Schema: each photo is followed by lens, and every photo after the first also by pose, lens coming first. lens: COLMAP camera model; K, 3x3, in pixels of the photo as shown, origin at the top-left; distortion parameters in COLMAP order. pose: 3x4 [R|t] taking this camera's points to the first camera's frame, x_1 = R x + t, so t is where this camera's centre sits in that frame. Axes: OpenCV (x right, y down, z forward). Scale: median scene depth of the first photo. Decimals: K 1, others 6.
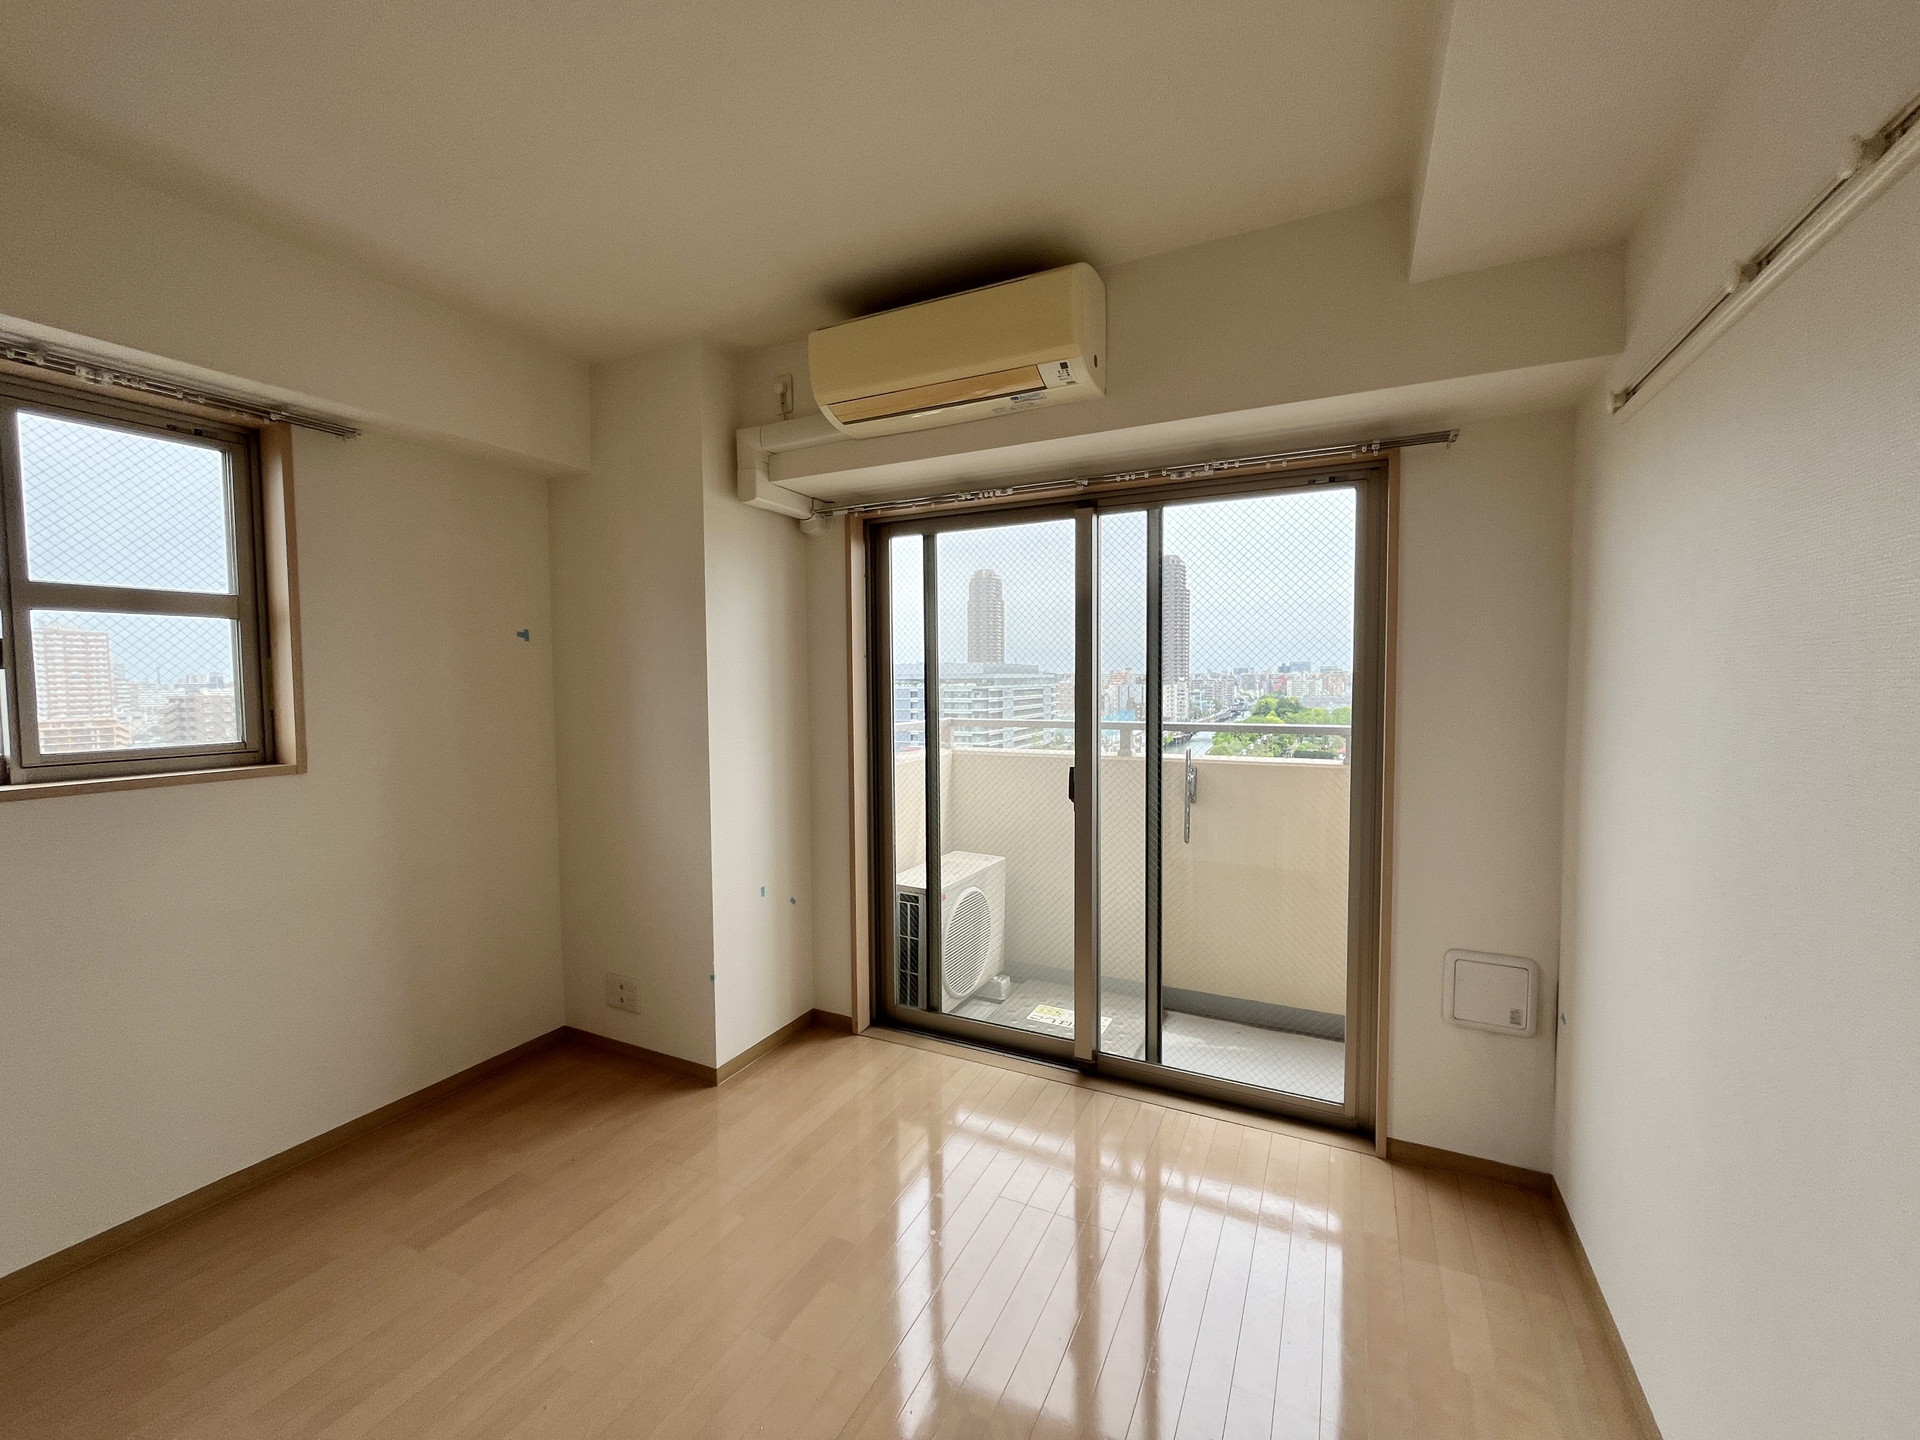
lens RADIAL K [[789.5, 0, 936.1], [0, 789.5, 718.6], [0, 0, 1]] dist [0.018544, -0.000223]
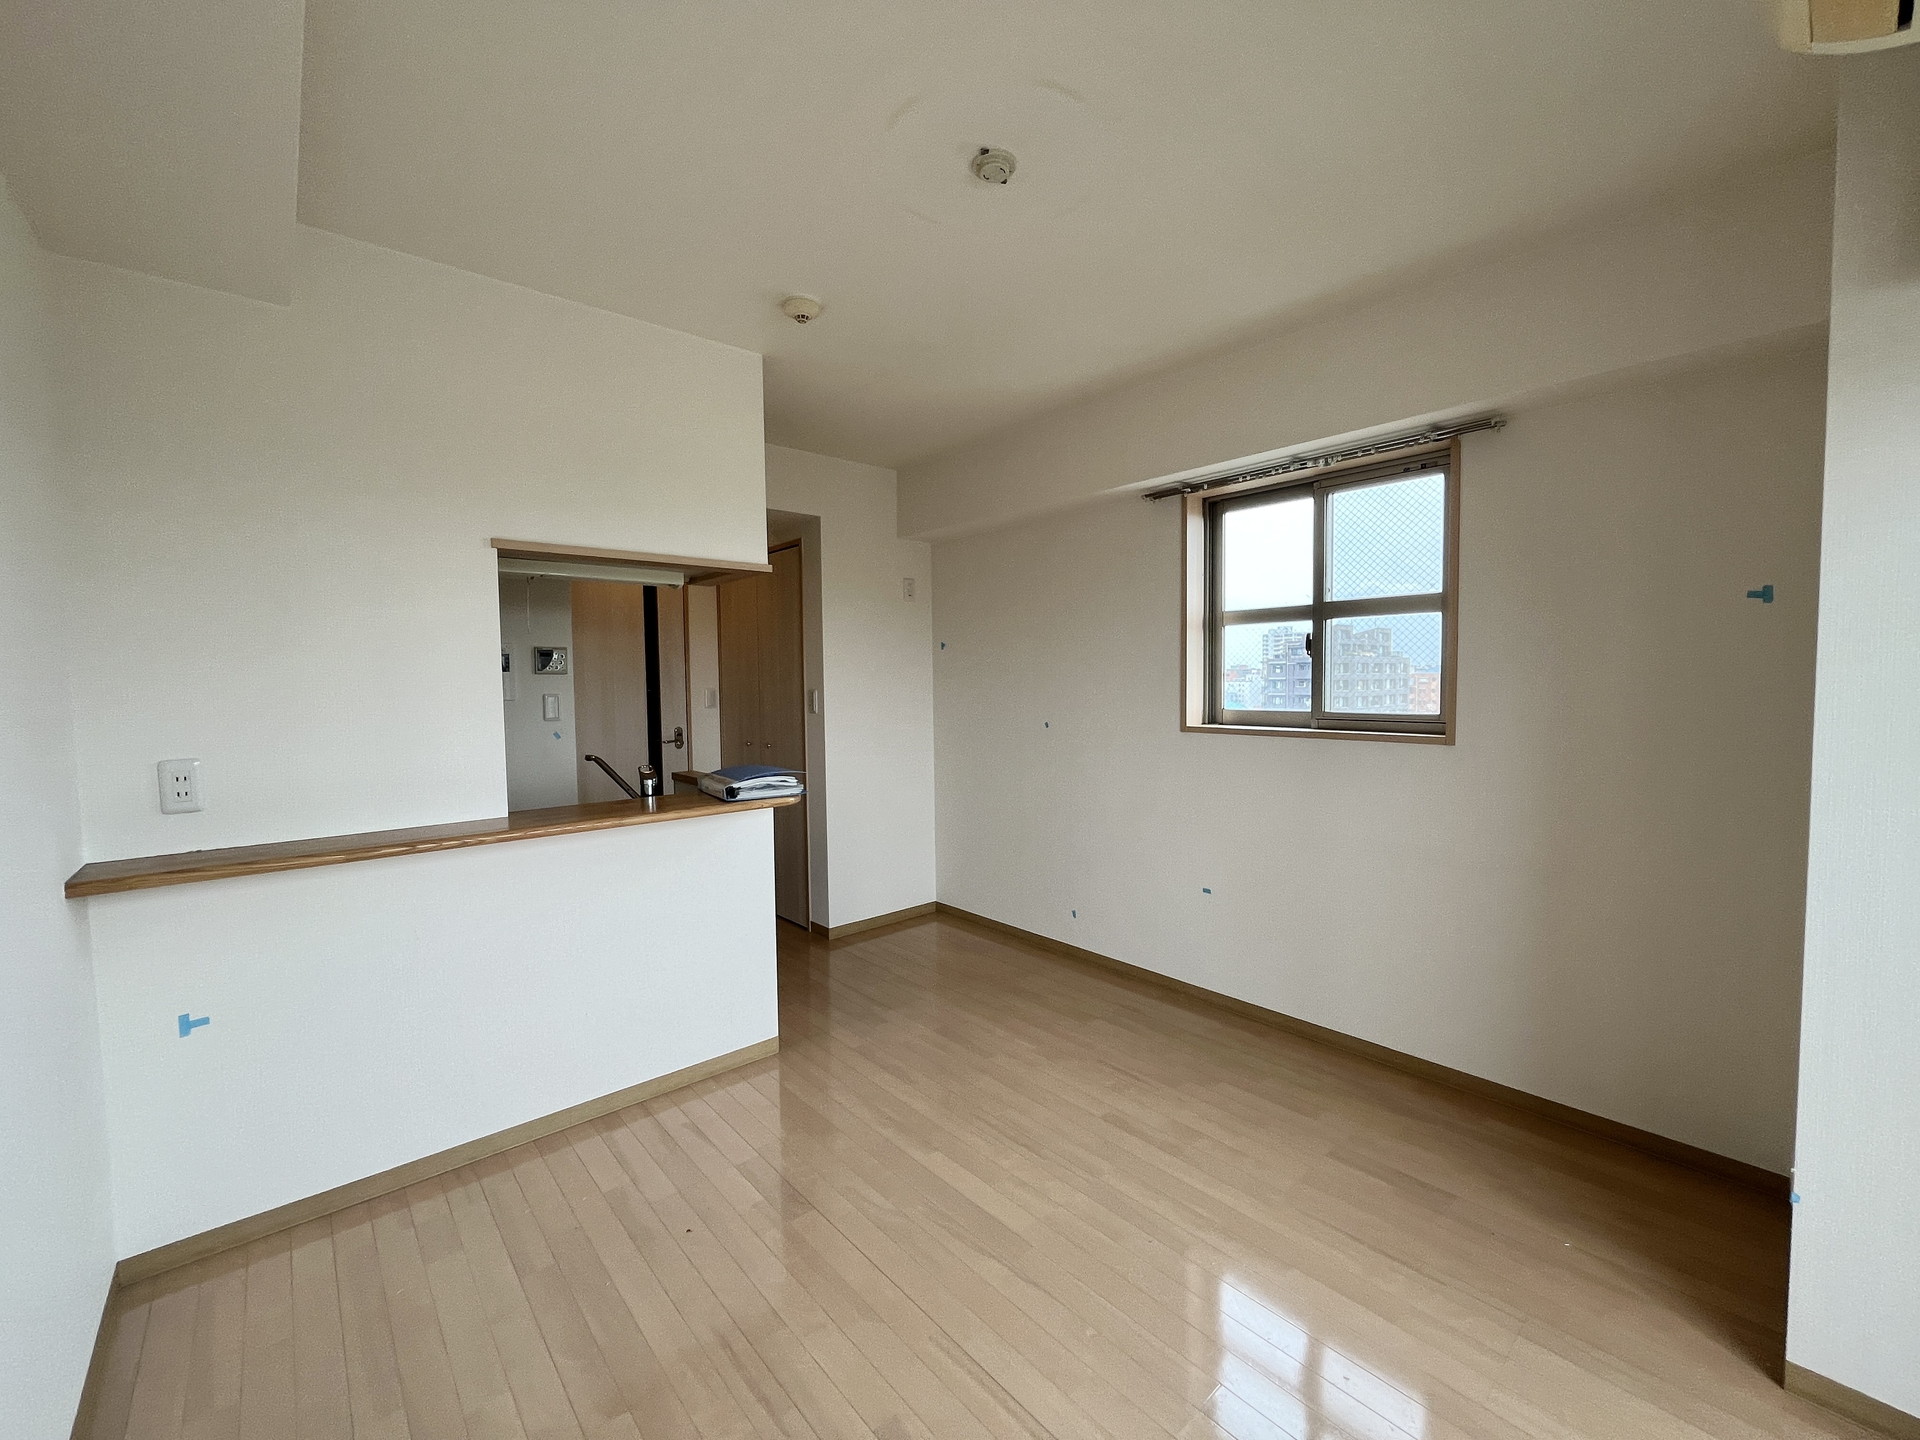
lens RADIAL K [[780.4, 0, 955.7], [0, 780.4, 715.4], [0, 0, 1]] dist [-0.002641, -0.000133]
pose [[-0.359545, 0.060788, -0.931146, 0.417783], [-0.028327, 0.996705, 0.076006, -0.032399], [0.932698, 0.053704, -0.356638, 0.642137]]
